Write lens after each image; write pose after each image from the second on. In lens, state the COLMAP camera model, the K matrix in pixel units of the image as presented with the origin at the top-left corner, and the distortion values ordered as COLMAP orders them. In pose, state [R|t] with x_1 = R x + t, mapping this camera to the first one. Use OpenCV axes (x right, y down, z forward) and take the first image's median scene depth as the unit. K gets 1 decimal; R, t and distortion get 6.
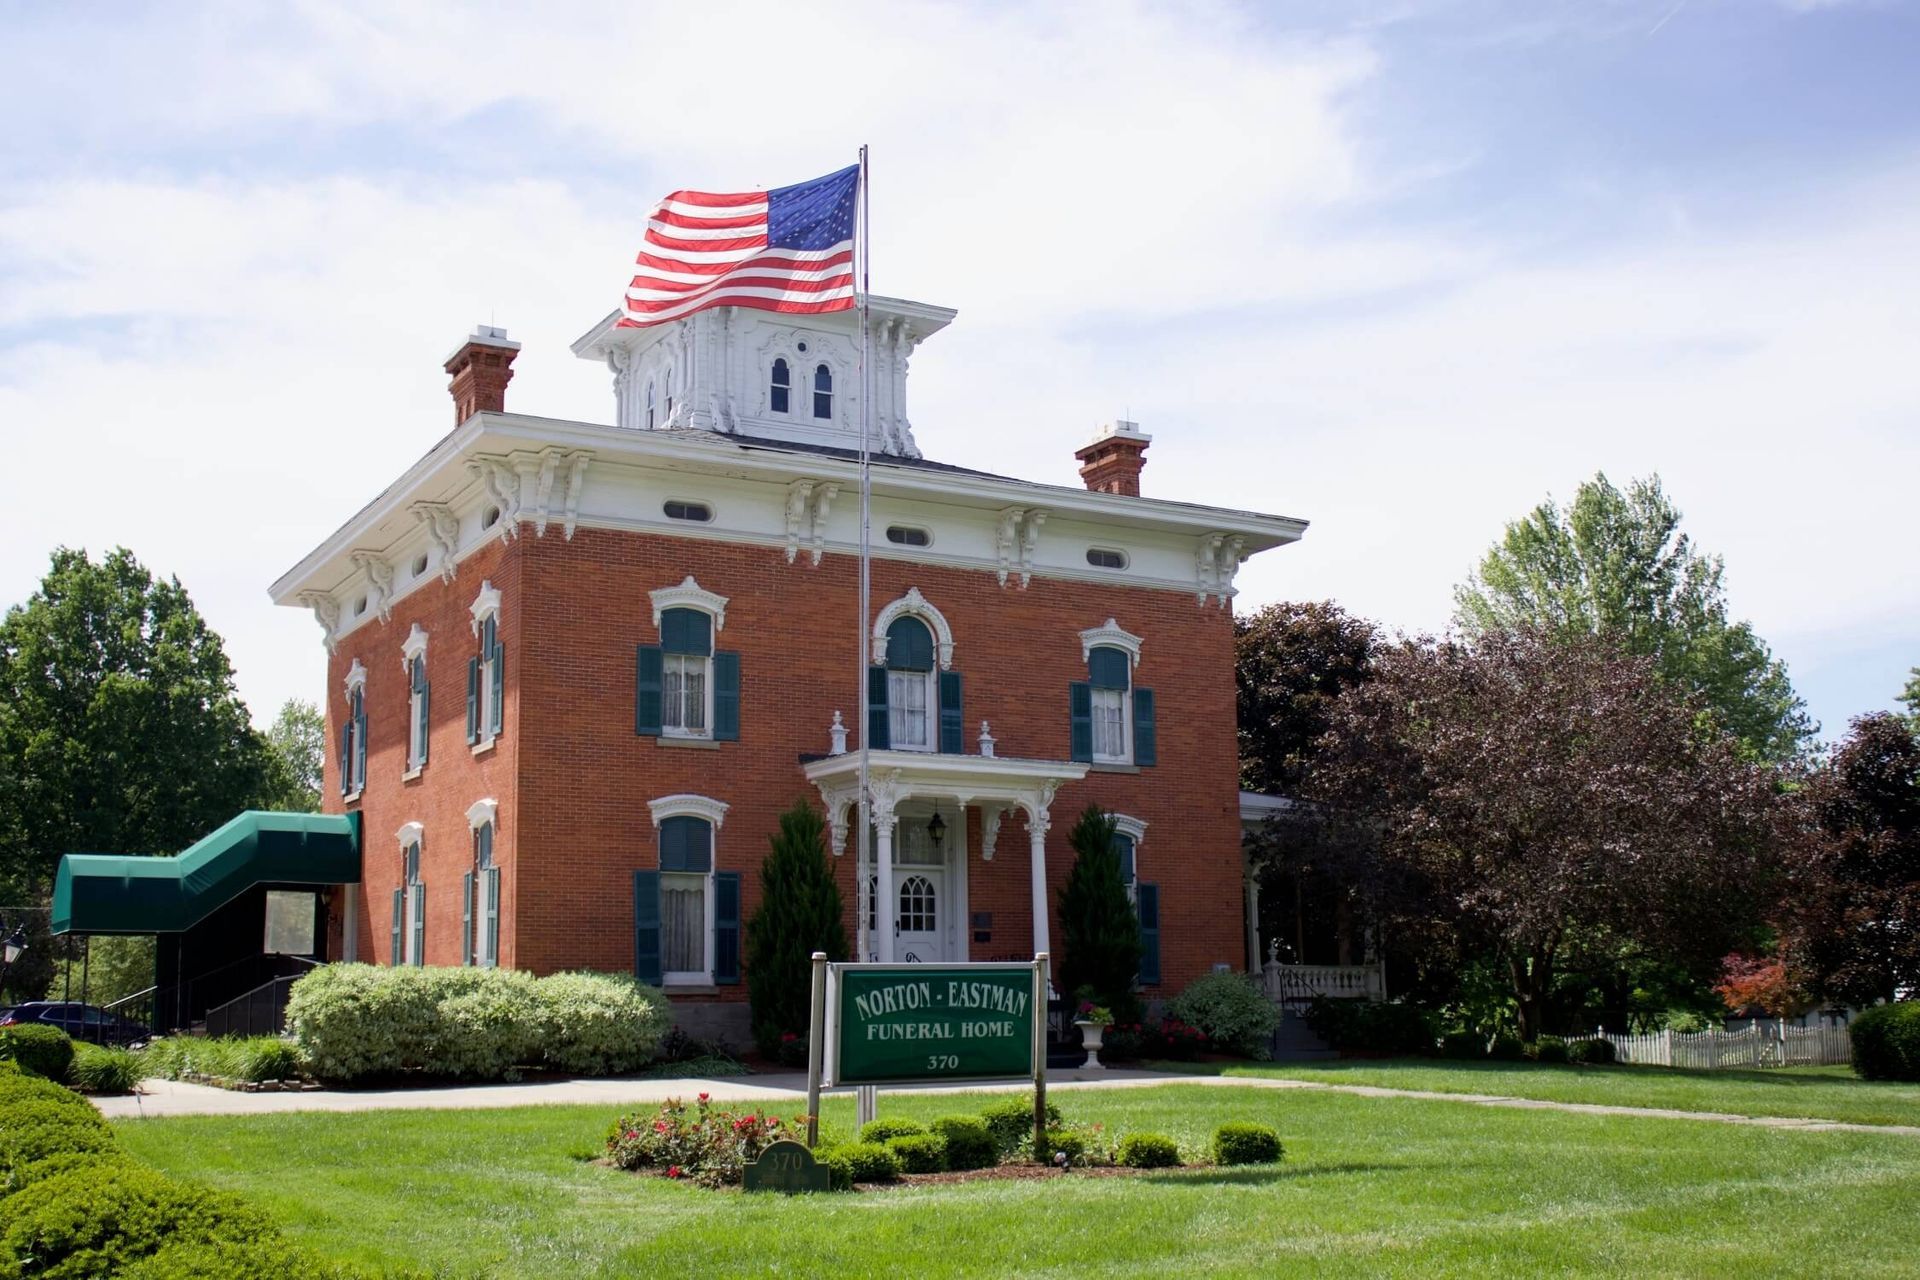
lens RADIAL K [[2235.4, 0, 1018.2], [0, 2235.4, 640.4], [0, 0, 1]] dist [-0.061379, -0.004952]
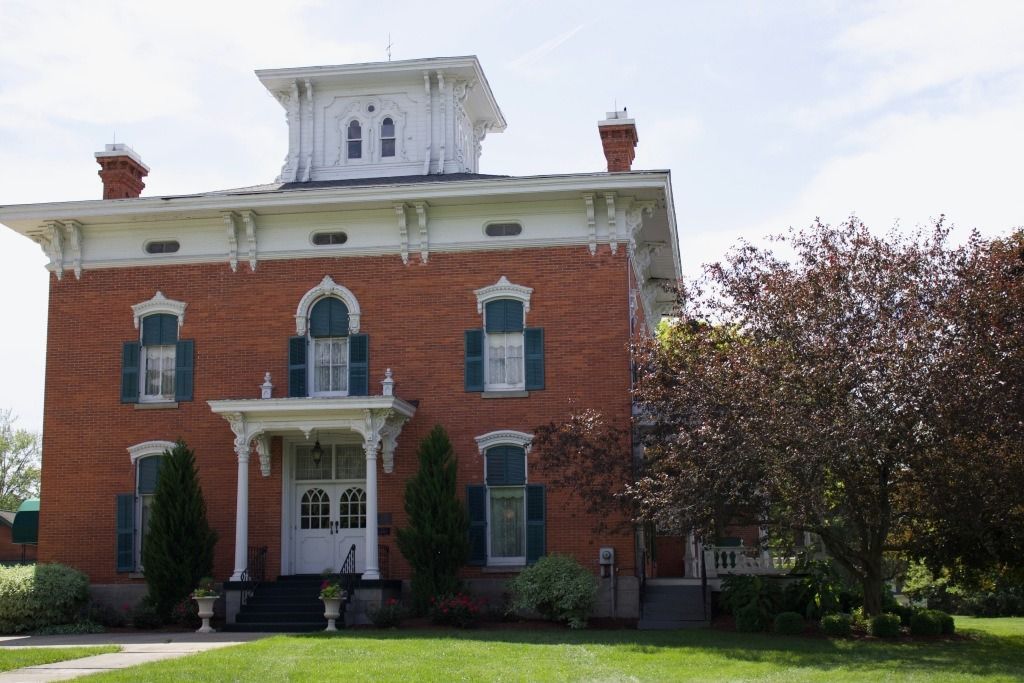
lens RADIAL K [[1534.3, 0, 496.7], [0, 1534.3, 345.2], [0, 0, 1]] dist [-0.008494, 0.058861]
pose [[0.760946, -0.103451, -0.640515, 0.625100], [0.112304, 0.993307, -0.027012, 0.055017], [0.639022, -0.051378, 0.767470, 0.348922]]
